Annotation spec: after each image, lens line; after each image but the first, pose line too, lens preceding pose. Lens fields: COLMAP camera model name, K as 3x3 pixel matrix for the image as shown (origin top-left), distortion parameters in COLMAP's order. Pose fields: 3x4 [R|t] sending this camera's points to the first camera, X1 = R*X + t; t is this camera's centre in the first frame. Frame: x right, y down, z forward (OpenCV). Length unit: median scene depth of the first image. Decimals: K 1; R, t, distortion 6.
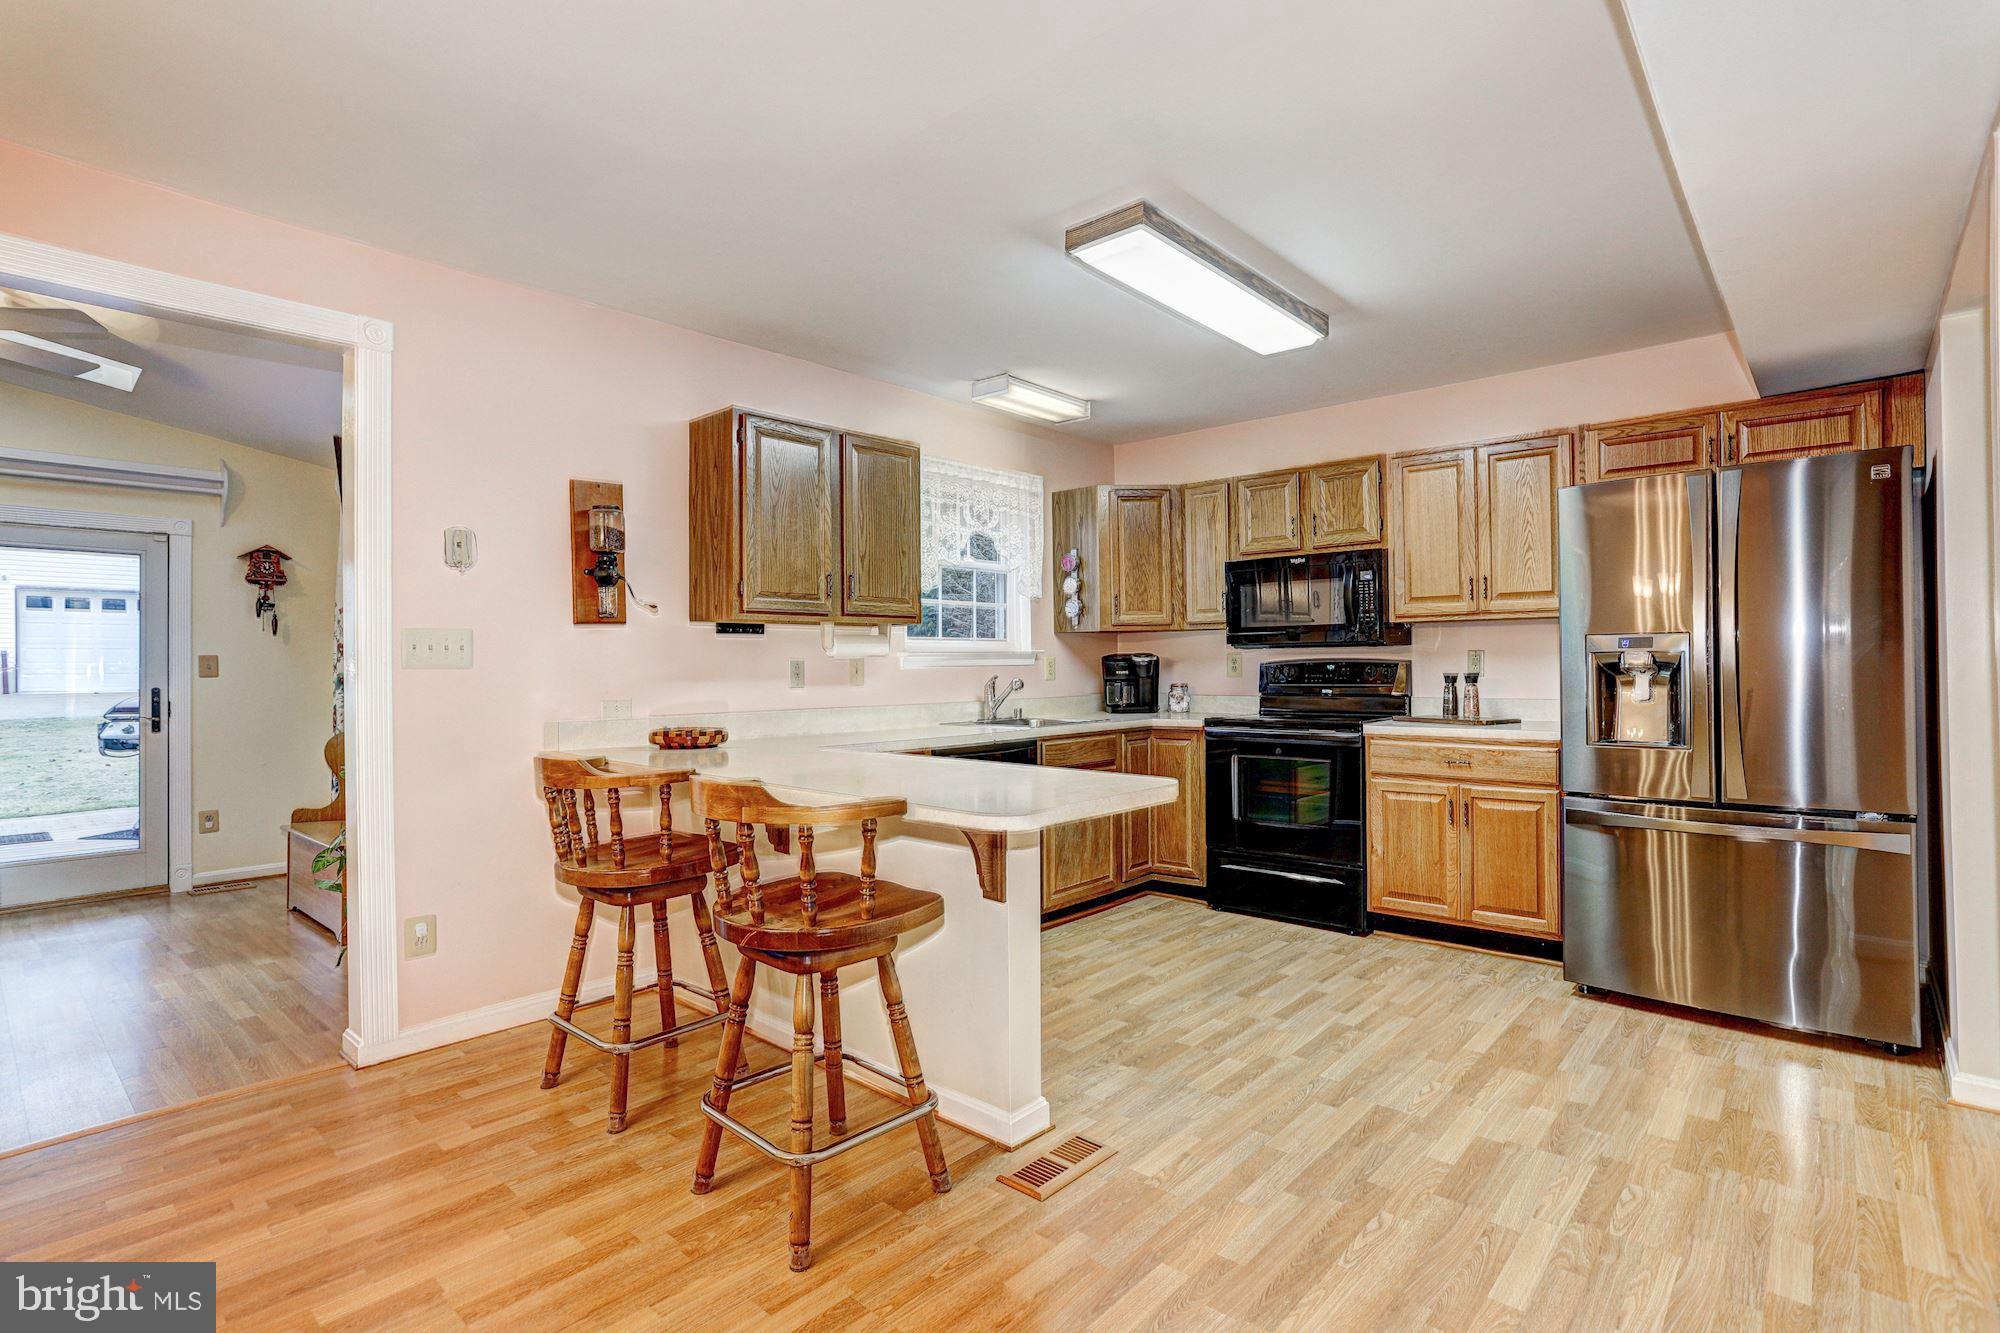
lens RADIAL K [[977.4, 0, 979.9], [0, 977.4, 653.8], [0, 0, 1]] dist [-0.013559, 0.000541]
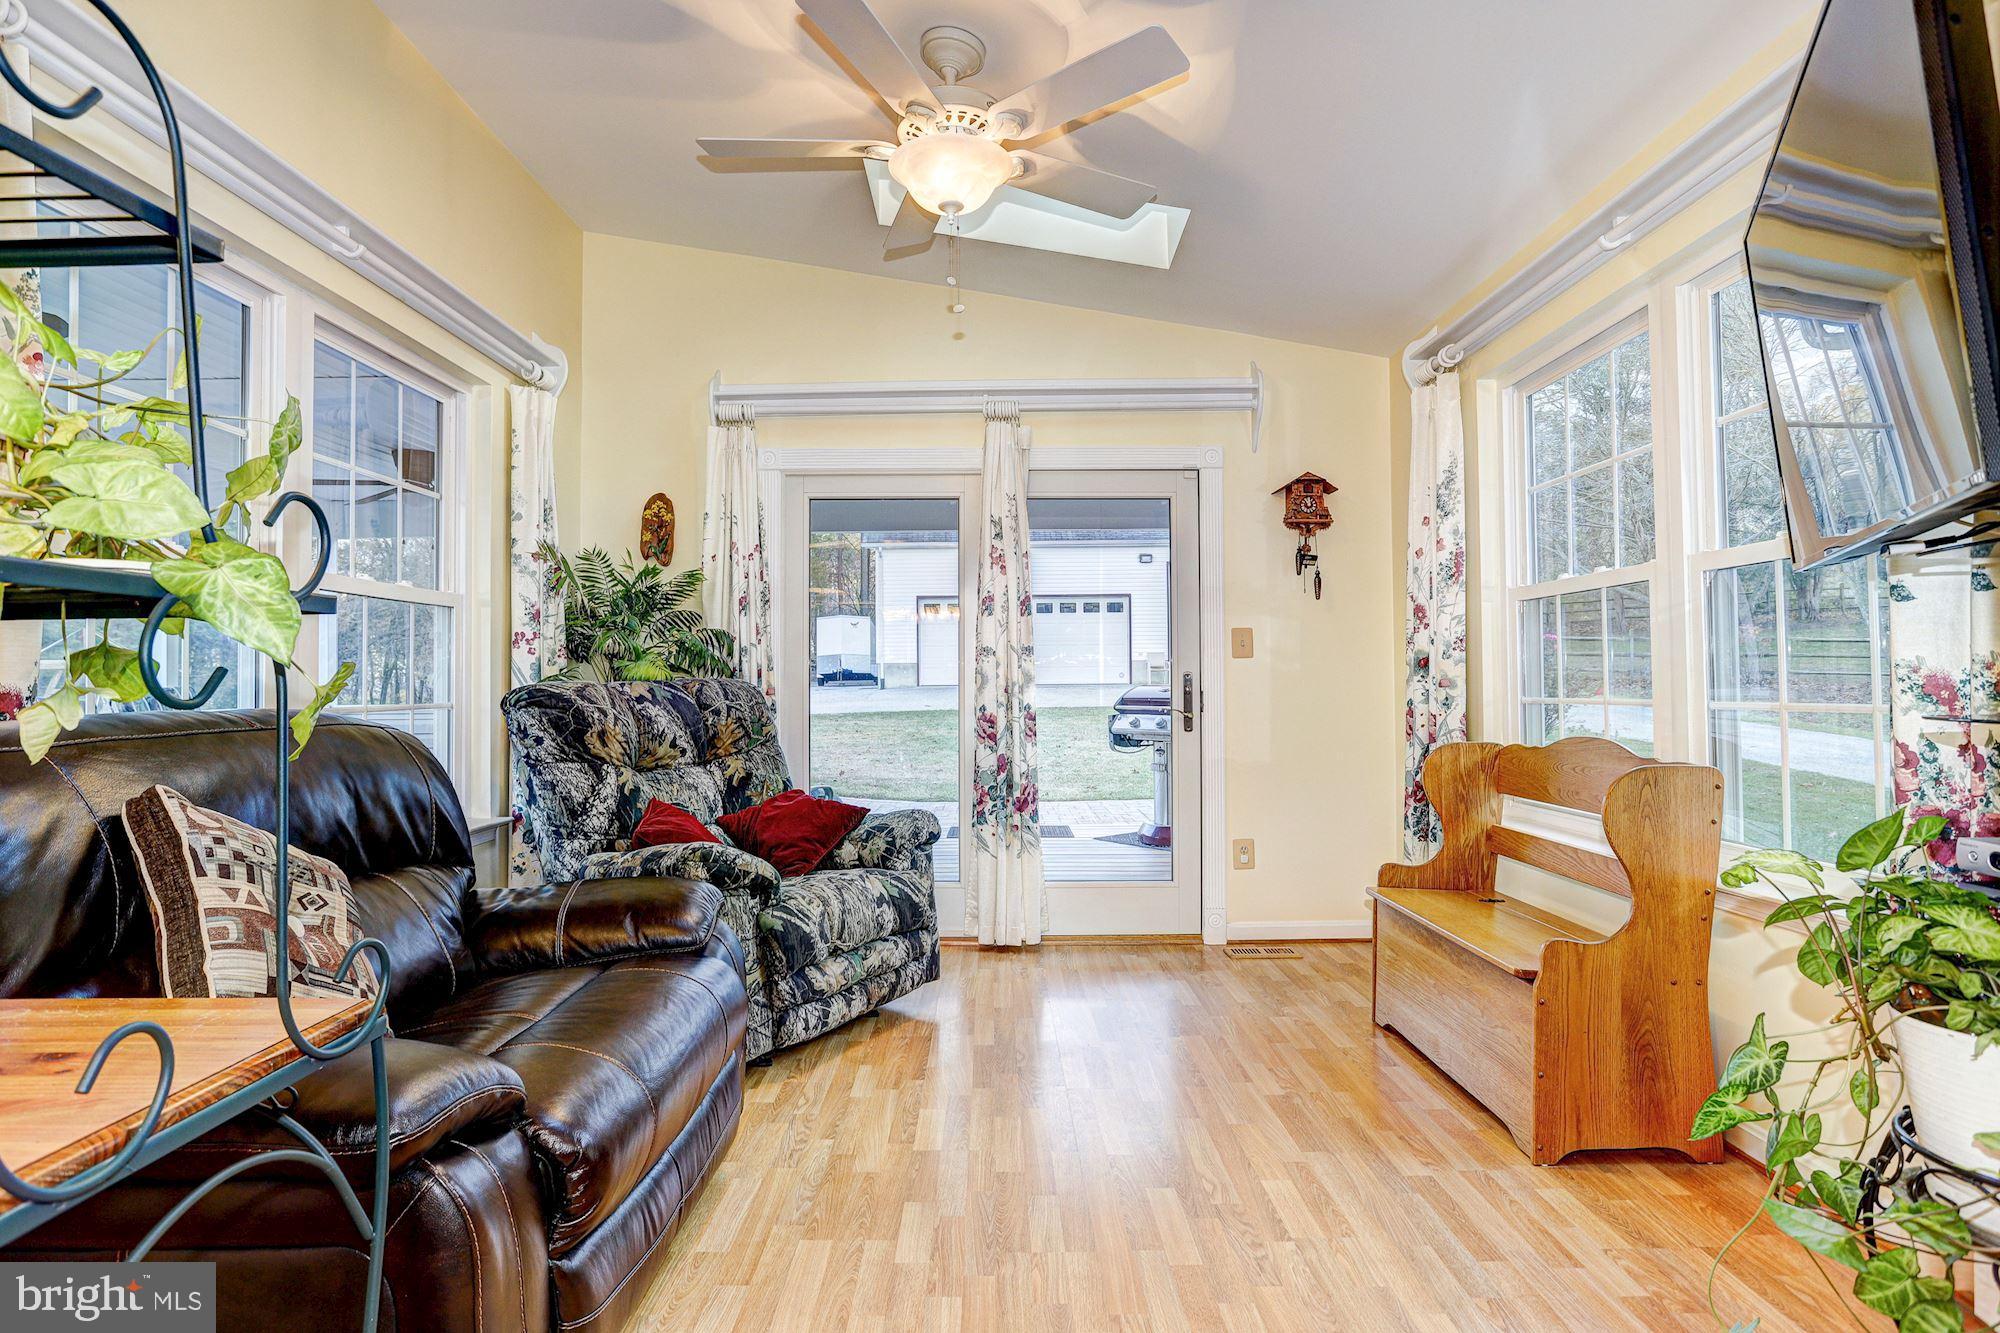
lens RADIAL K [[1055.2, 0, 991.5], [0, 1055.2, 664.8], [0, 0, 1]] dist [-0.067761, 0.046570]
pose [[0.682101, -0.001298, -0.731256, -0.391157], [0.008571, 0.999944, 0.006219, 0.025447], [0.731207, -0.010509, 0.682074, 0.361823]]
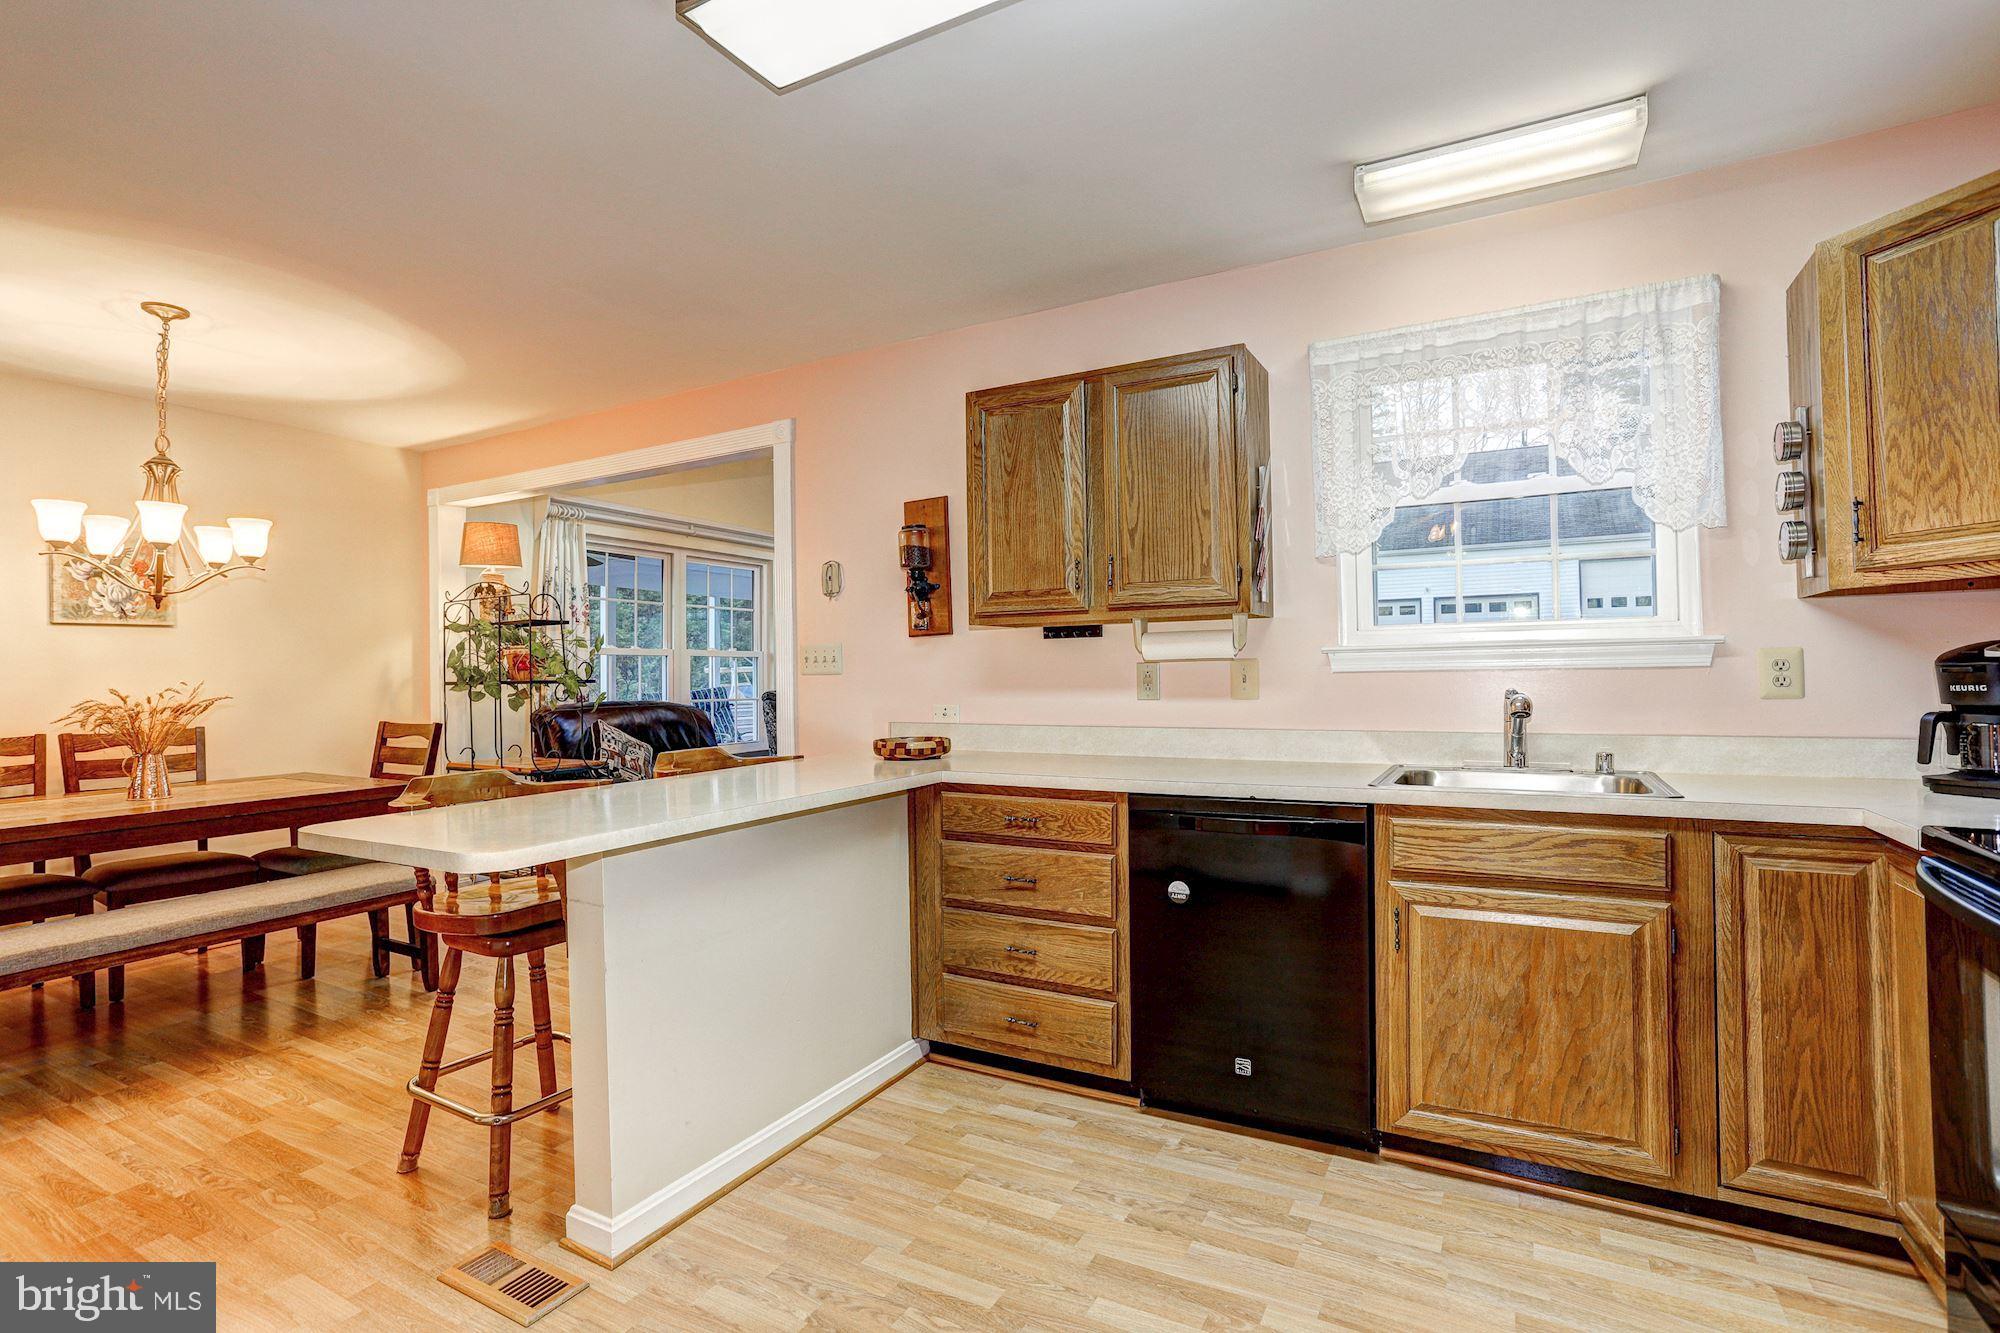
lens RADIAL K [[965.4, 0, 983.4], [0, 965.4, 663.7], [0, 0, 1]] dist [-0.055122, 0.033992]
pose [[0.227784, 0.000195, -0.973712, 0.466532], [0.021070, 0.999765, 0.005129, -0.002698], [0.973484, -0.021684, 0.227726, 0.587504]]
